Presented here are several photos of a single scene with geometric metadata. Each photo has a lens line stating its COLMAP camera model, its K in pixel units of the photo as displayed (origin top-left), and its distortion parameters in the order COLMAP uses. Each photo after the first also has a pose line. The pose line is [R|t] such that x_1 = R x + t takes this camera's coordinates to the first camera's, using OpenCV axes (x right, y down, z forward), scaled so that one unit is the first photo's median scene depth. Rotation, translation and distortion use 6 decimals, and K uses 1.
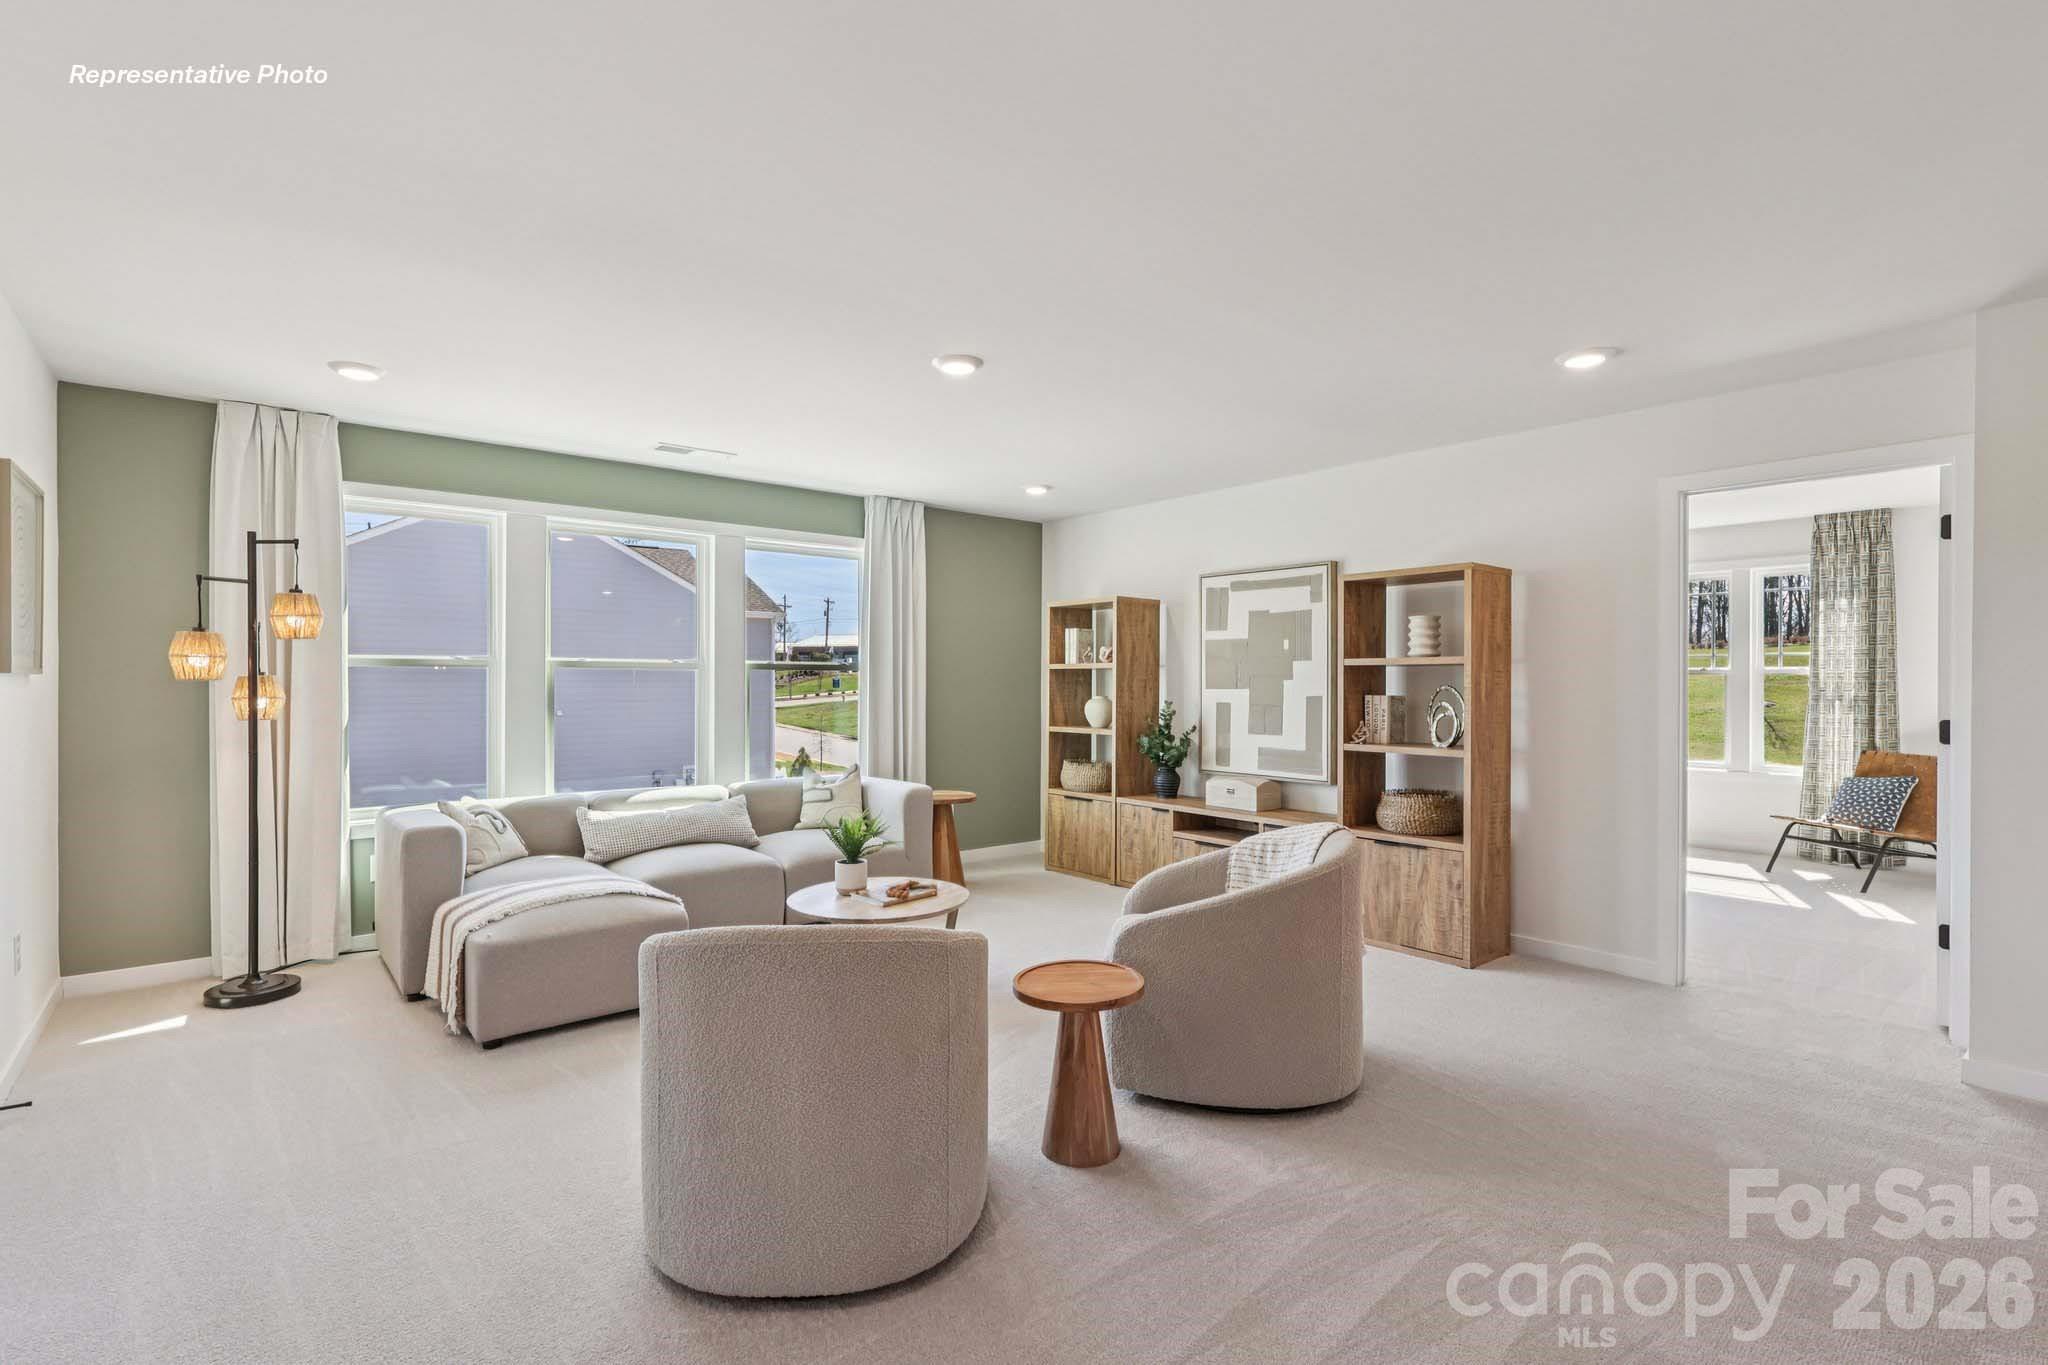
lens RADIAL K [[952.8, 0, 1024.0], [0, 952.8, 682.5], [0, 0, 1]] dist [0.000690, -0.000218]
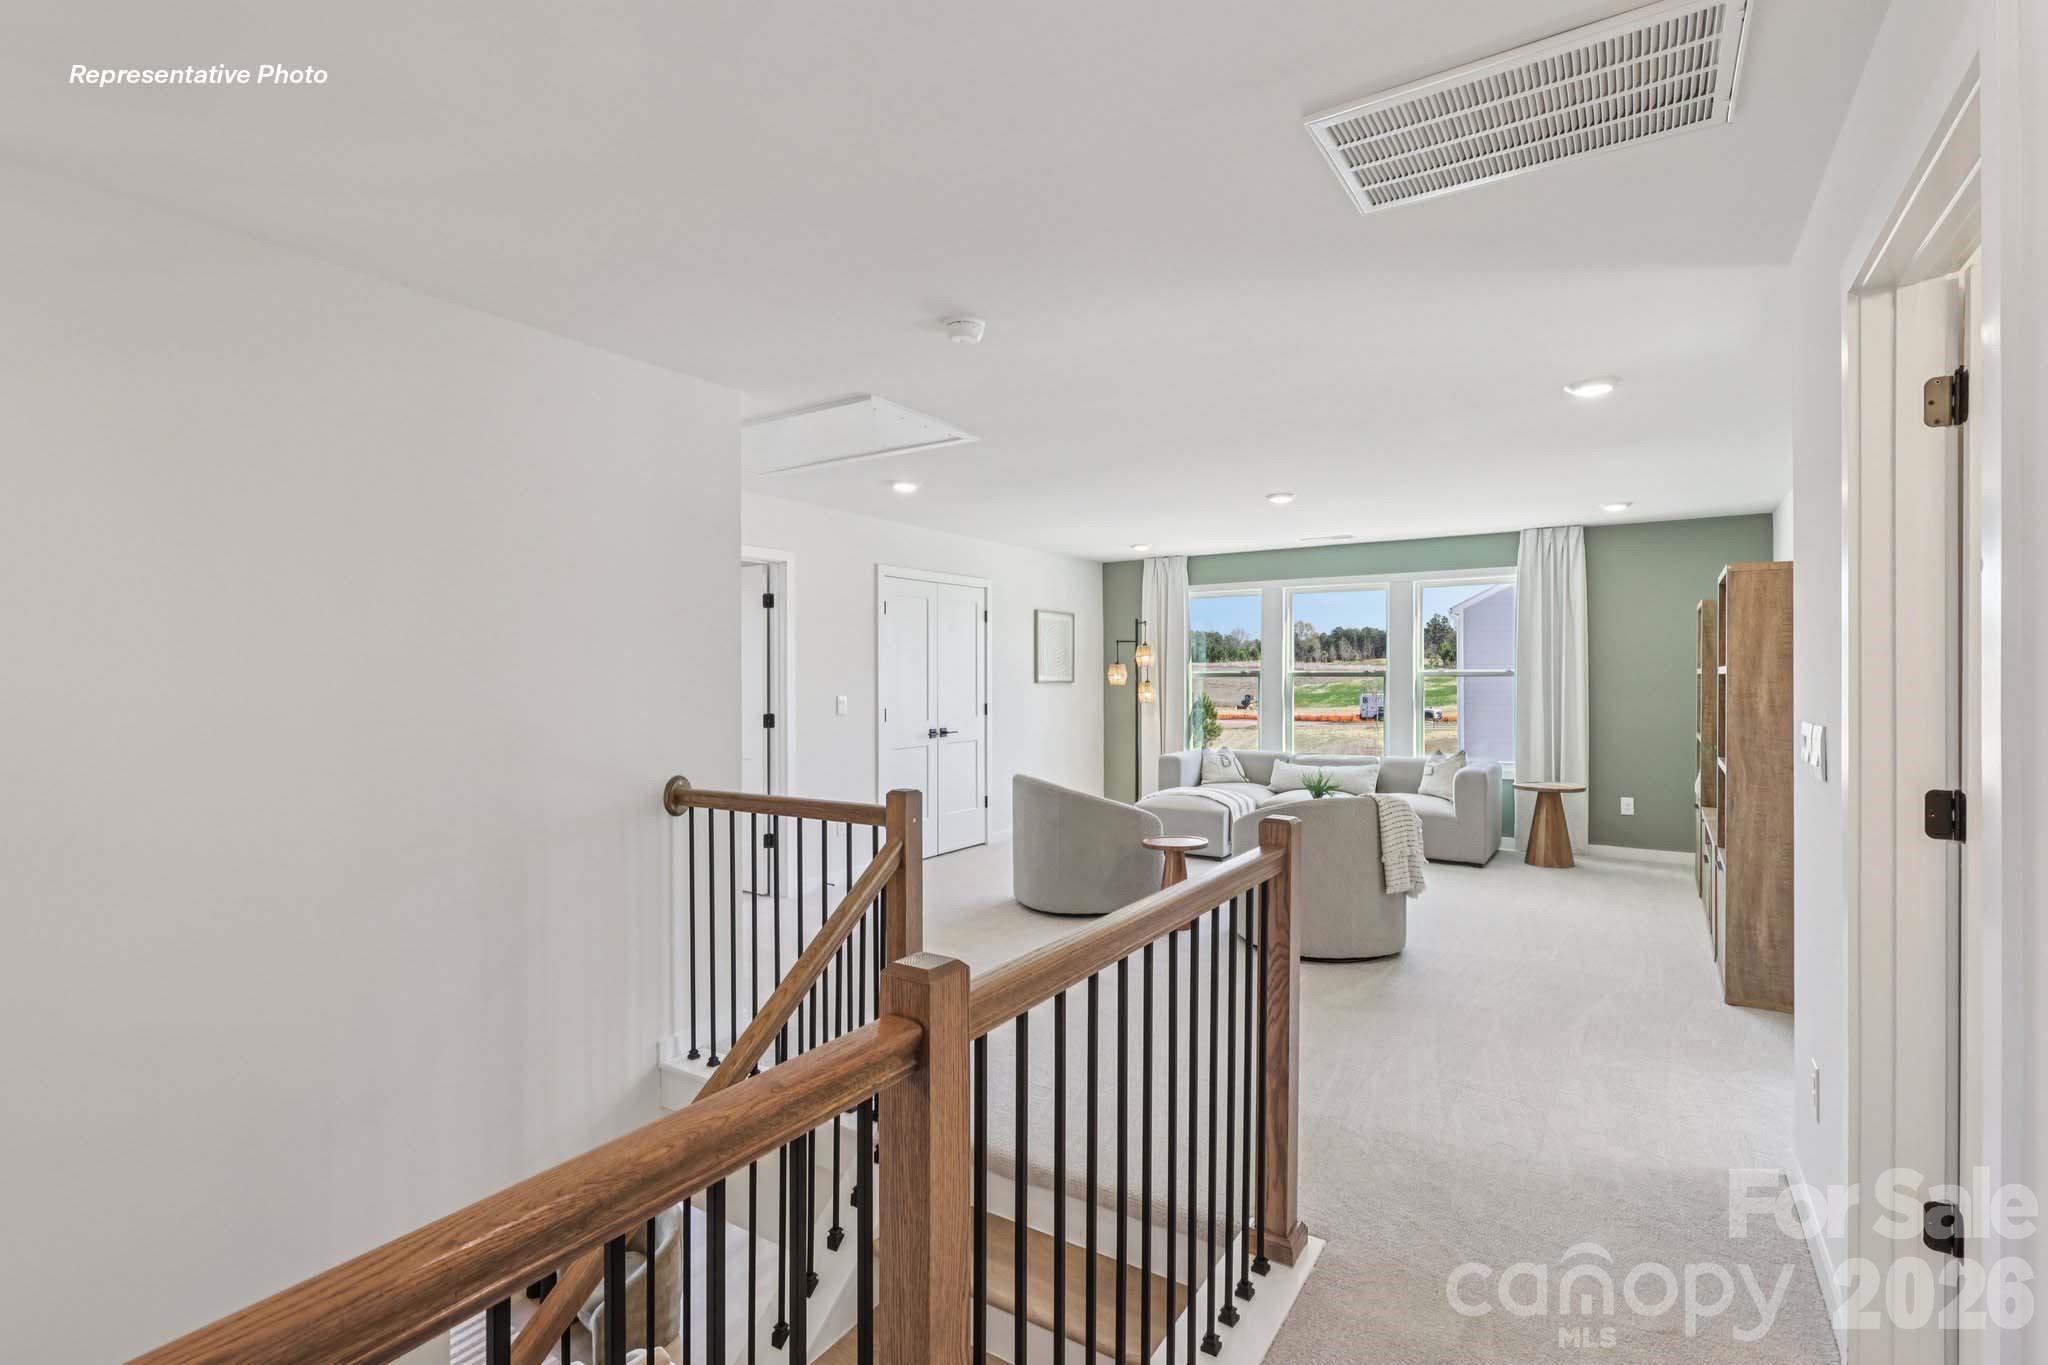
lens RADIAL K [[952.8, 0, 1024.0], [0, 952.8, 682.5], [0, 0, 1]] dist [0.000690, -0.000218]
pose [[0.307966, 0.000238, -0.951397, 0.967410], [0.000984, 0.999999, 0.000569, -0.007934], [0.951397, -0.001111, 0.307965, 0.043635]]
